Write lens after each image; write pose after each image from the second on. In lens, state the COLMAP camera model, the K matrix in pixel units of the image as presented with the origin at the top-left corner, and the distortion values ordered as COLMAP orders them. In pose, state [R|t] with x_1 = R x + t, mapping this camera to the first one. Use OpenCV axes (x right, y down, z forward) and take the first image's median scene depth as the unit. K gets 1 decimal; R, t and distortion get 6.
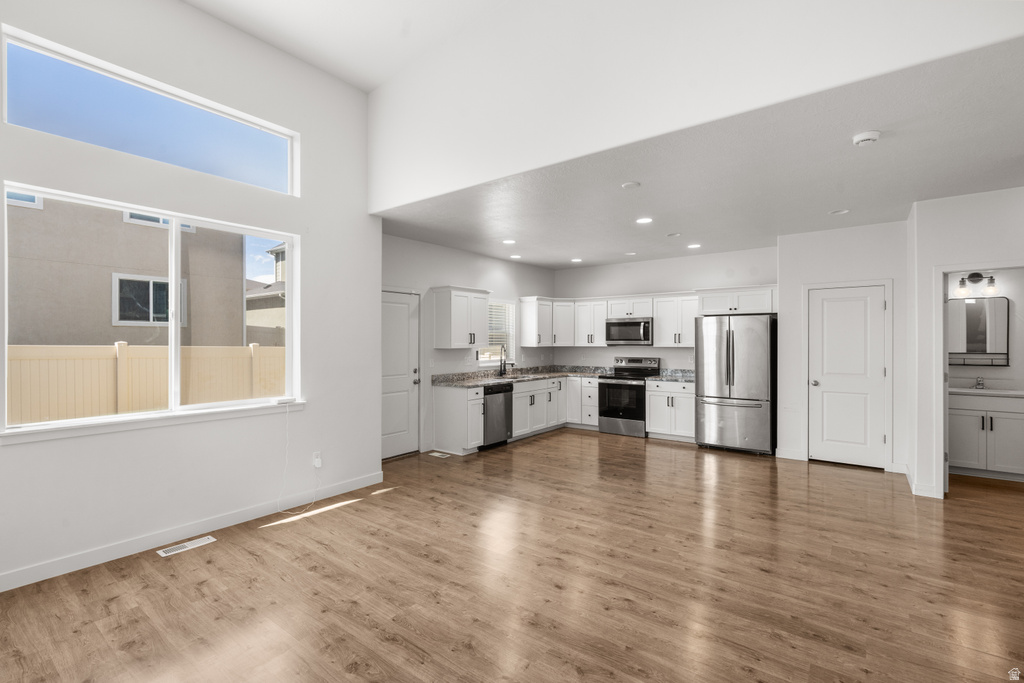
lens RADIAL K [[474.0, 0, 505.7], [0, 474.0, 343.5], [0, 0, 1]] dist [-0.002074, 0.000212]
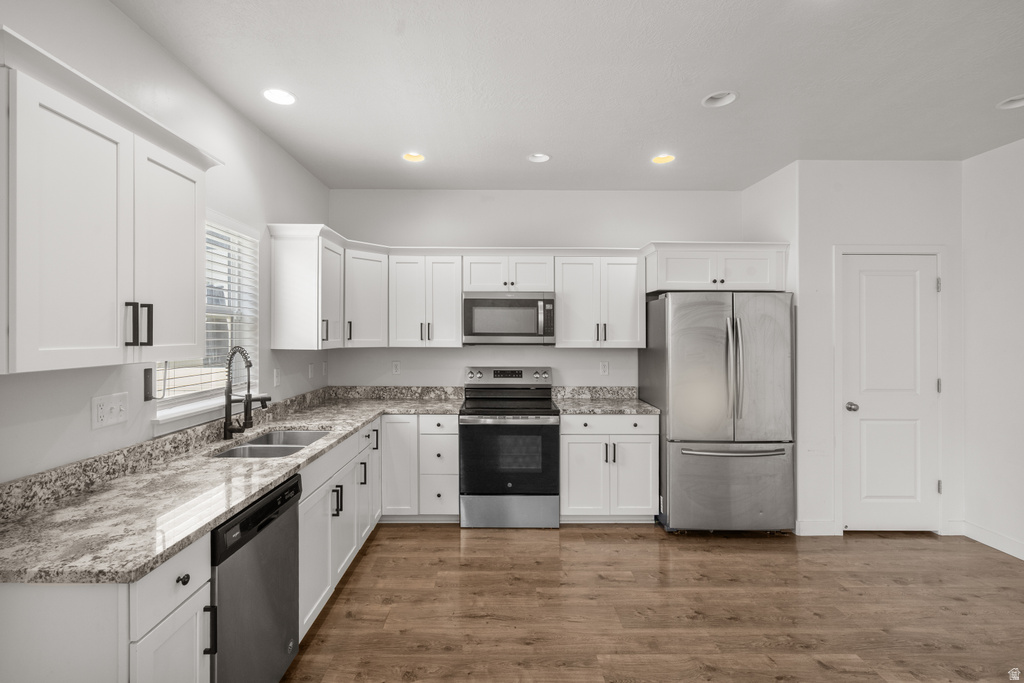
lens RADIAL K [[474.0, 0, 498.0], [0, 474.0, 335.6], [0, 0, 1]] dist [-0.002074, 0.000212]
pose [[0.789928, 0.005241, 0.613178, -0.067851], [-0.001836, 0.999979, -0.006183, -0.003112], [-0.613197, 0.003758, 0.789921, 0.635275]]
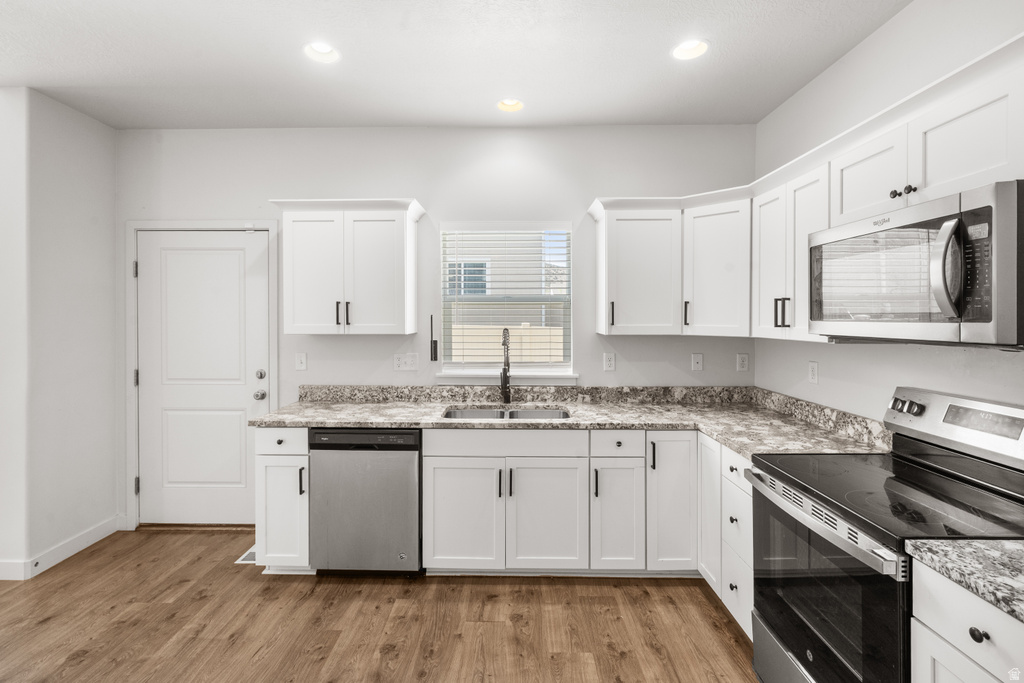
lens RADIAL K [[474.0, 0, 506.5], [0, 474.0, 322.1], [0, 0, 1]] dist [-0.002074, 0.000212]
pose [[0.594644, 0.008968, -0.803939, 0.342837], [-0.006466, 0.999959, 0.006371, -0.005451], [0.803963, 0.001410, 0.594678, 0.776694]]
